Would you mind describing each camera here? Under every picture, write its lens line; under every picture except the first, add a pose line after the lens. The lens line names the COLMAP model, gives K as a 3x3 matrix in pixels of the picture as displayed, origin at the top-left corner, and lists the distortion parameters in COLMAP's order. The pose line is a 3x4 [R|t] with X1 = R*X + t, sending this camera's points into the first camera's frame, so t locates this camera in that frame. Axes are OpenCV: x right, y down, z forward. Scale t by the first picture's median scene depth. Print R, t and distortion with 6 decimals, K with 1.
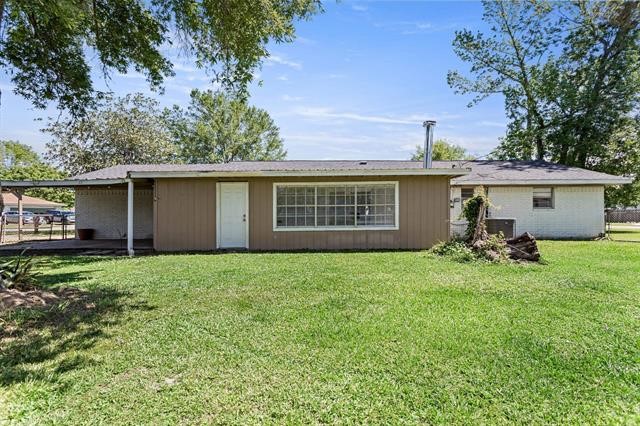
lens RADIAL K [[305.2, 0, 329.3], [0, 305.2, 215.7], [0, 0, 1]] dist [0.018456, -0.000627]
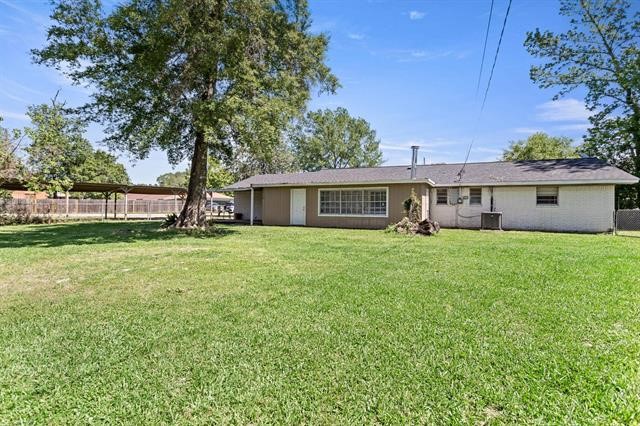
lens RADIAL K [[305.2, 0, 319.4], [0, 305.2, 210.7], [0, 0, 1]] dist [0.018456, -0.000627]
pose [[0.902231, 0.019774, -0.430799, 0.423411], [-0.016674, 0.999801, 0.010969, -0.000425], [0.430930, -0.002713, 0.902381, -0.420680]]
